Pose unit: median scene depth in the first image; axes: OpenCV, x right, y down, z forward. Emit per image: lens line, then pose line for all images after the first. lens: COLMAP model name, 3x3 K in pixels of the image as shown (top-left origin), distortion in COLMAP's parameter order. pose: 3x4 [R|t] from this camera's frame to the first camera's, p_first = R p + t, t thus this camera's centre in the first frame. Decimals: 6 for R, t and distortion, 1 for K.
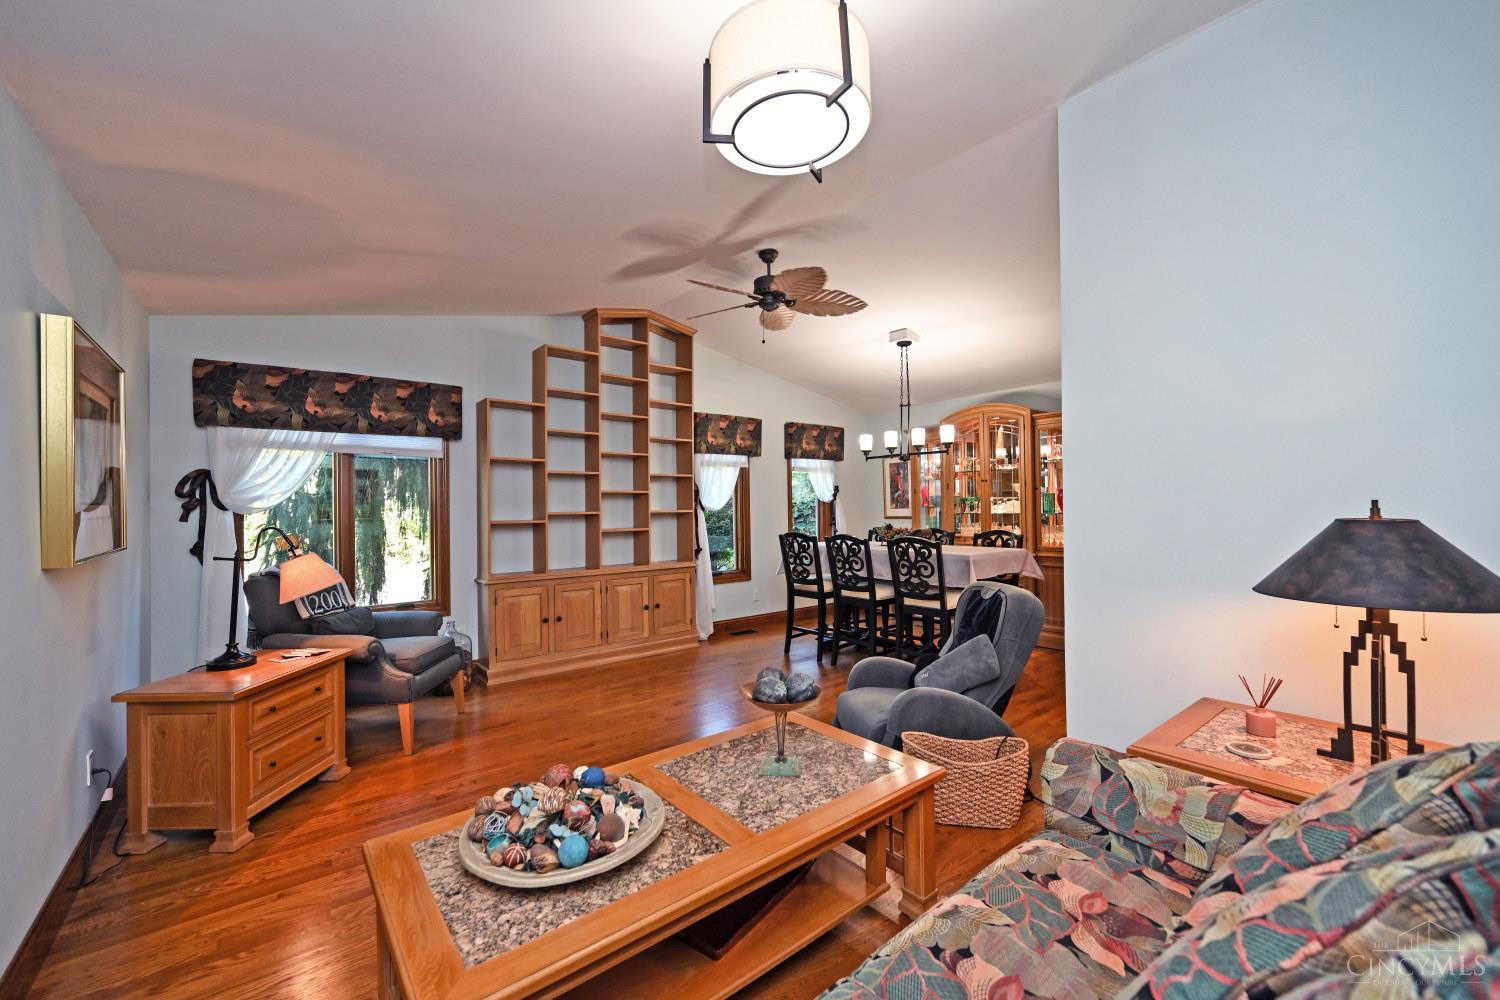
lens RADIAL K [[591.1, 0, 750.0], [0, 591.1, 500.0], [0, 0, 1]] dist [0.002596, 0.000027]
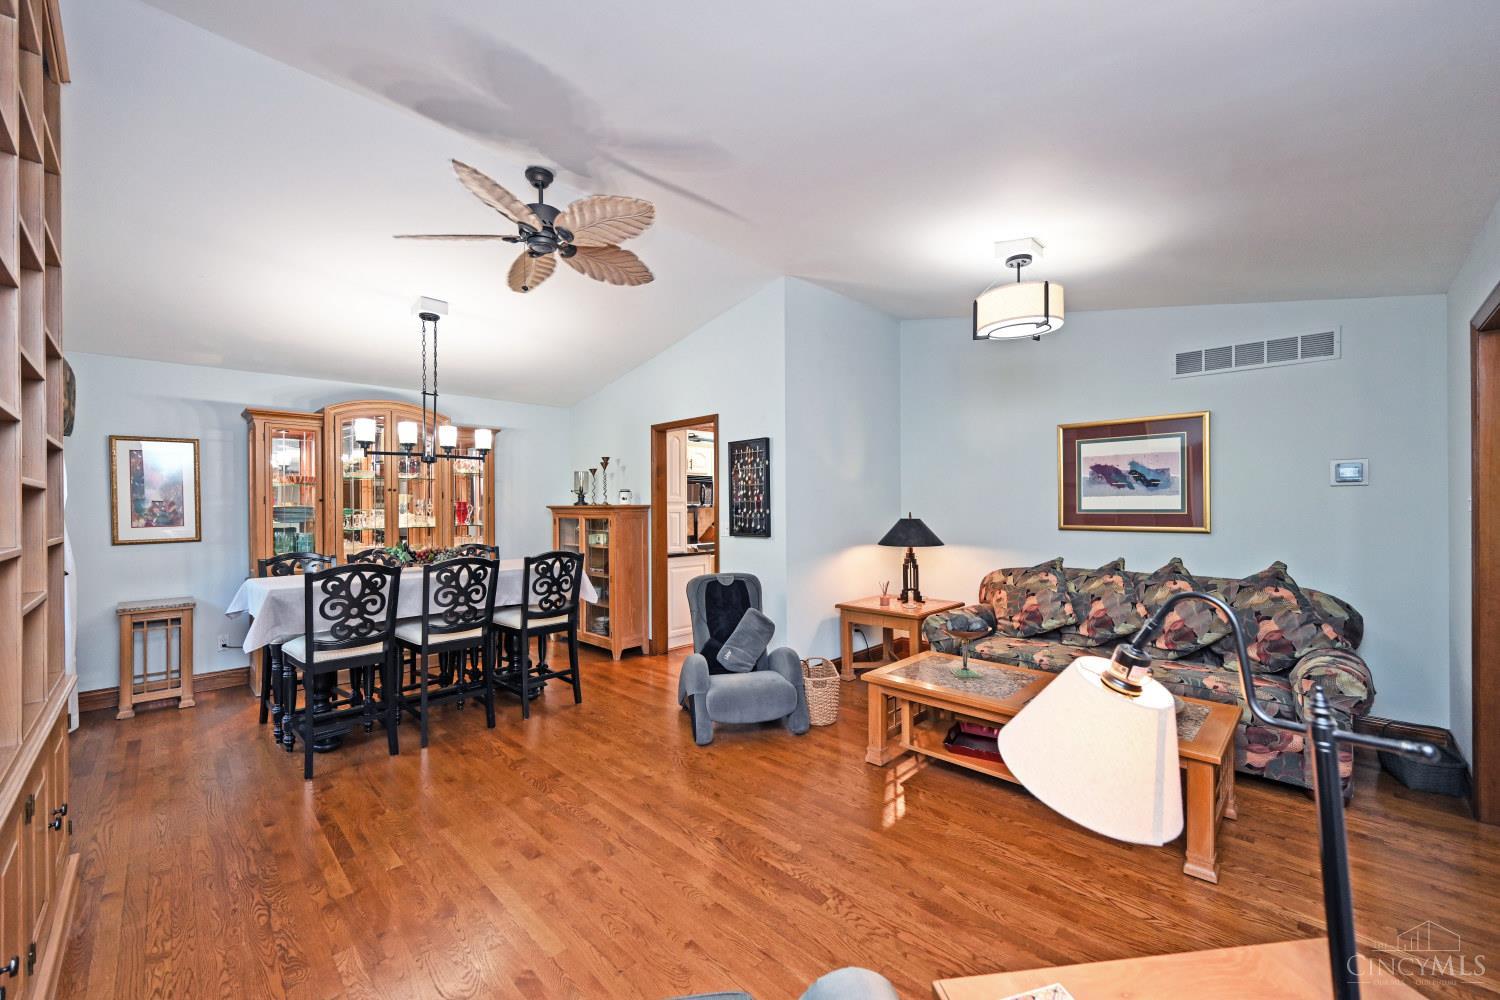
lens RADIAL K [[591.1, 0, 750.0], [0, 591.1, 500.0], [0, 0, 1]] dist [0.002596, 0.000027]
pose [[-0.101265, 0.024759, 0.994551, -0.597239], [0.001488, 0.999693, -0.024735, 0.003385], [-0.994858, -0.001024, -0.101270, 0.685607]]
